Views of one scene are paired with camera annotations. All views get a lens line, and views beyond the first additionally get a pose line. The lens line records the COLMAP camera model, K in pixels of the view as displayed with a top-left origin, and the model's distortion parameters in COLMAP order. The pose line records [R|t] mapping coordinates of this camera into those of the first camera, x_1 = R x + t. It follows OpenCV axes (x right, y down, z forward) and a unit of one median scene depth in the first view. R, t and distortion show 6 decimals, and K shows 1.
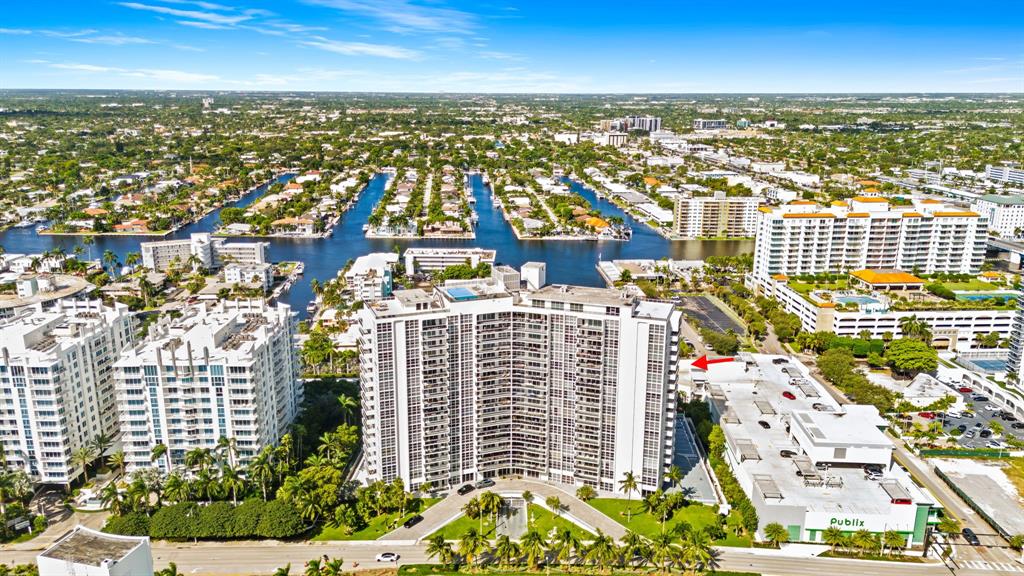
lens RADIAL K [[763.3, 0, 512.0], [0, 763.3, 288.0], [0, 0, 1]] dist [0.089831, -0.072702]
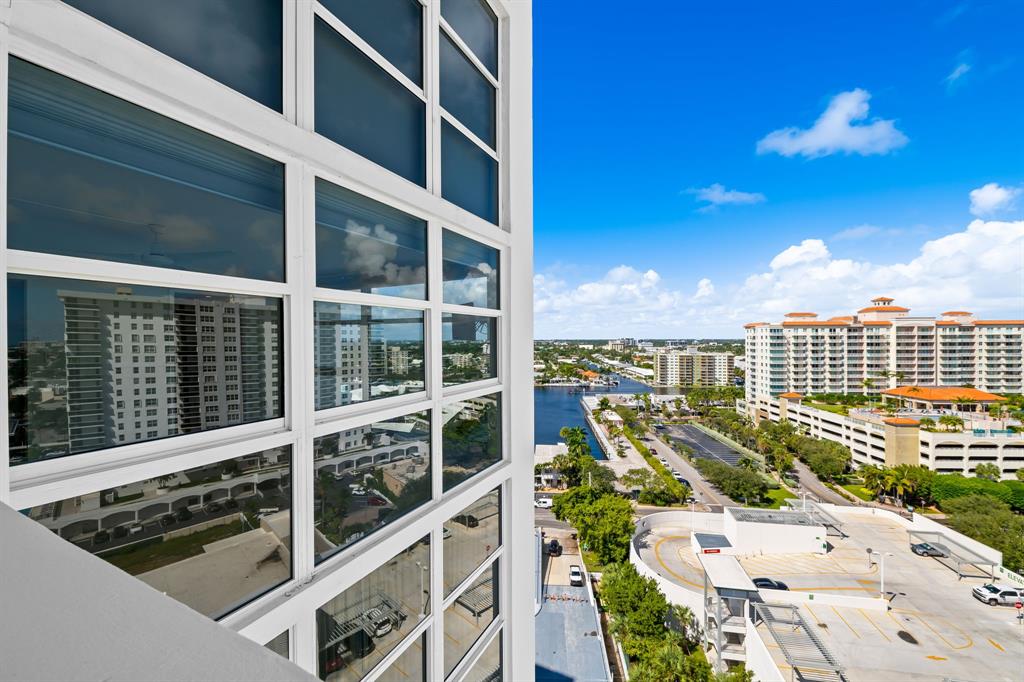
lens RADIAL K [[405.1, 0, 516.5], [0, 405.1, 340.6], [0, 0, 1]] dist [0.004918, -0.004013]
pose [[0.992047, -0.009908, -0.125478, 0.097393], [-0.021617, 0.968674, -0.247395, 0.033097], [0.123999, 0.248140, 0.960755, 0.444631]]
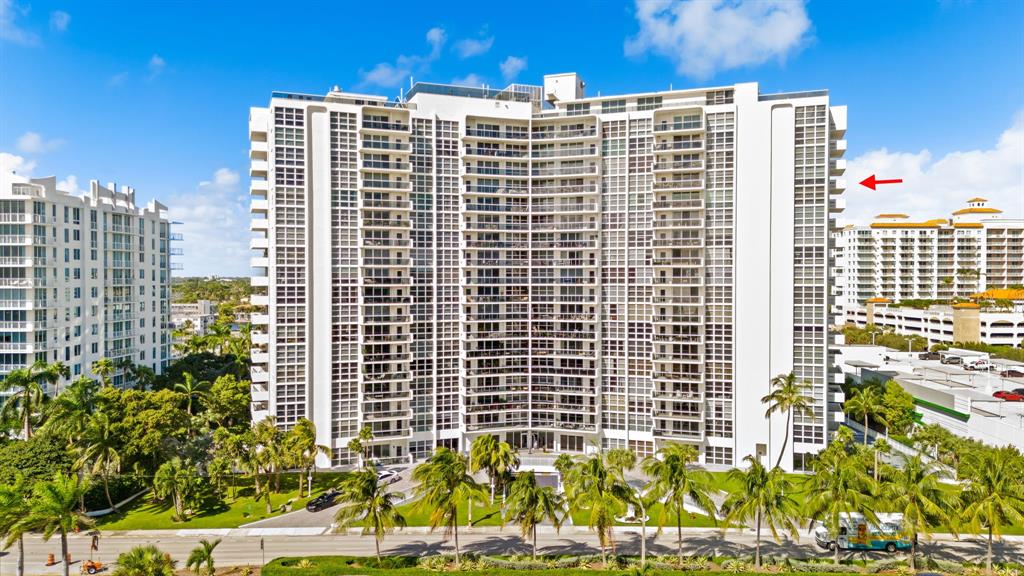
lens RADIAL K [[763.3, 0, 512.0], [0, 763.3, 288.0], [0, 0, 1]] dist [0.089831, -0.072702]
pose [[0.999987, -0.005005, 0.001047, -0.006336], [0.005111, 0.971750, -0.235955, 0.121778], [0.000164, 0.235958, 0.971763, 0.215120]]
